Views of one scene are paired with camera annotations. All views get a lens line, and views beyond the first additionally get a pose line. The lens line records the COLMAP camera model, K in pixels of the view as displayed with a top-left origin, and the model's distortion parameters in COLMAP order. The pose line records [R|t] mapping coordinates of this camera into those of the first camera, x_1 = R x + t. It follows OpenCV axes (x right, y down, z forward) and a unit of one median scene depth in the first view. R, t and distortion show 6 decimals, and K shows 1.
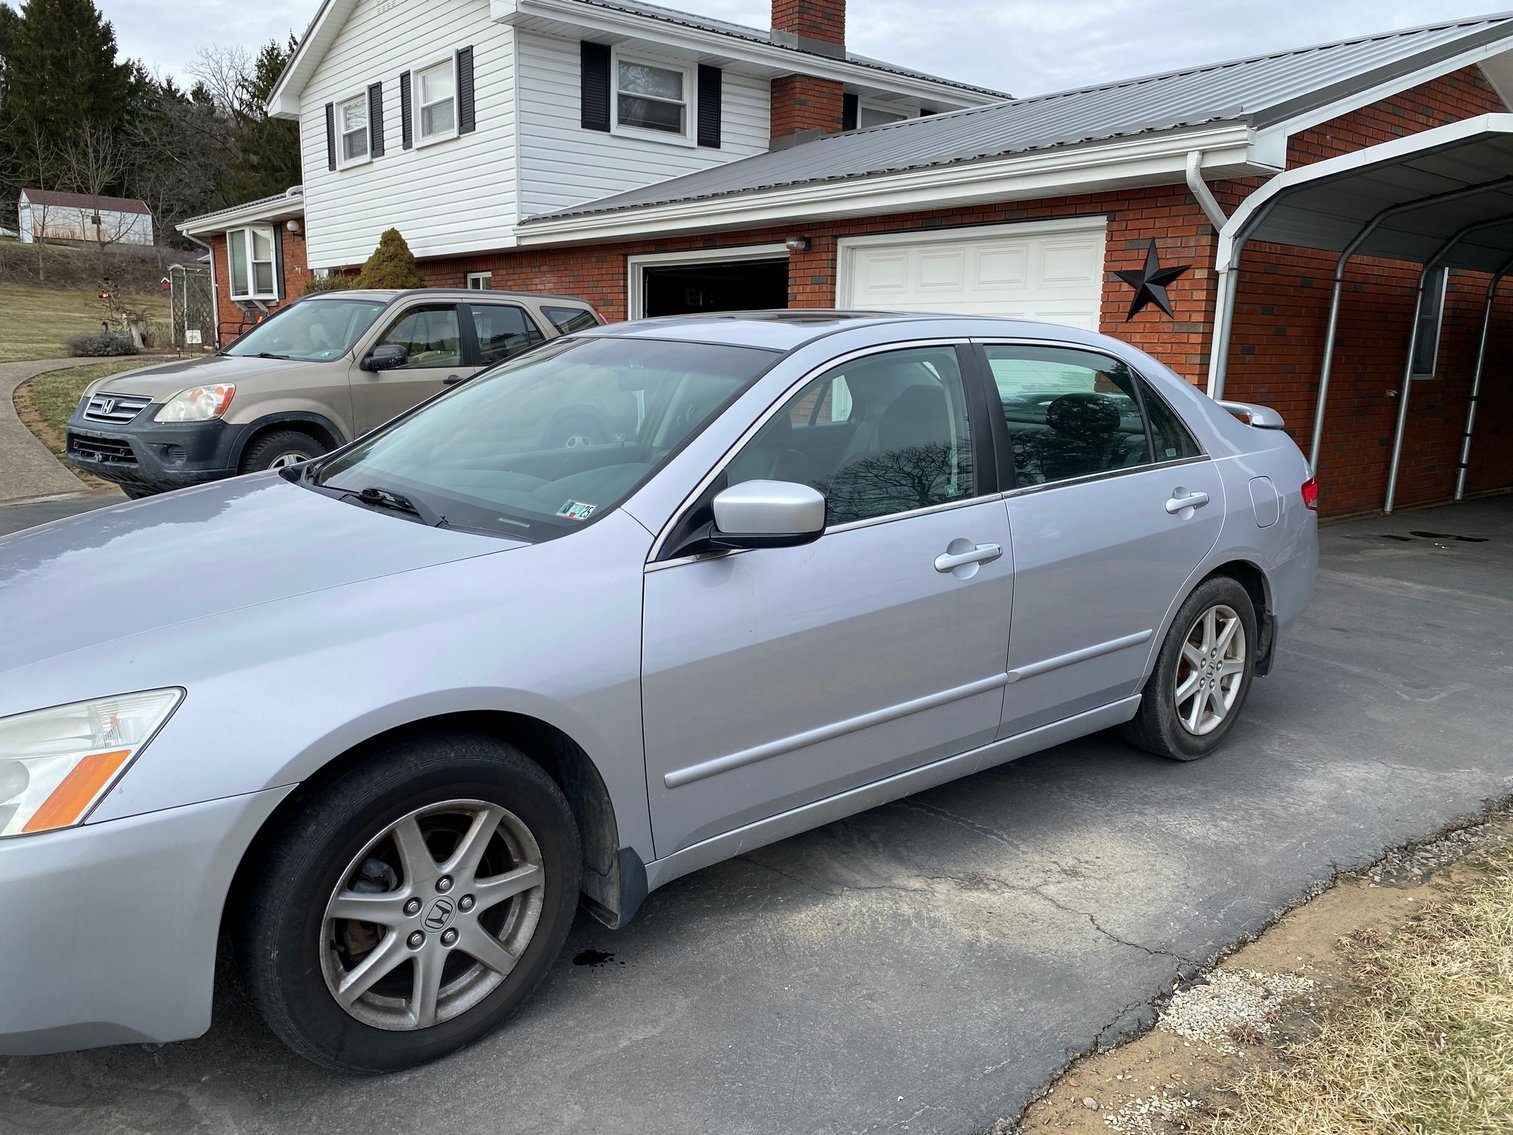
lens RADIAL K [[1145.2, 0, 752.6], [0, 1145.2, 576.3], [0, 0, 1]] dist [0.019464, -0.014893]
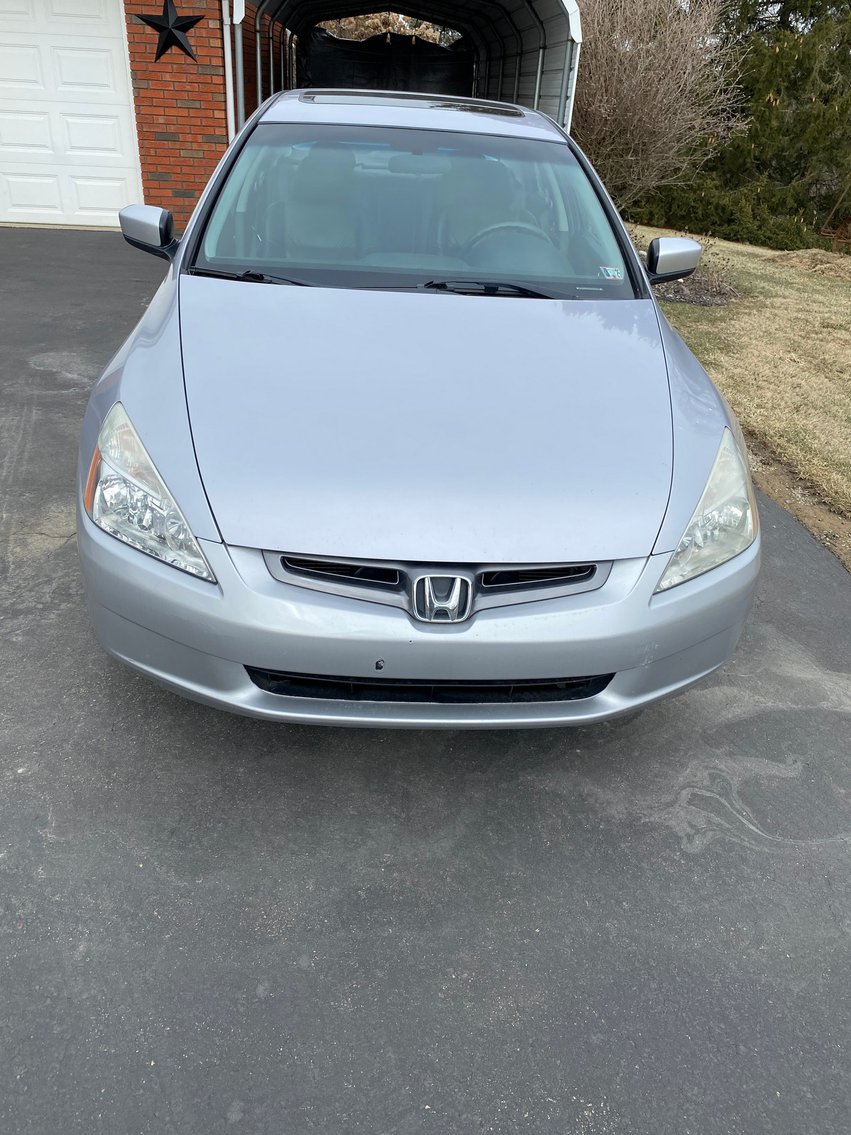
lens RADIAL K [[859.1, 0, 414.1], [0, 859.1, 555.3], [0, 0, 1]] dist [0.019464, -0.014893]
pose [[0.591800, -0.381067, 0.710325, -0.387203], [0.125967, 0.914096, 0.385436, -0.058365], [-0.796182, -0.138623, 0.588964, 0.148653]]
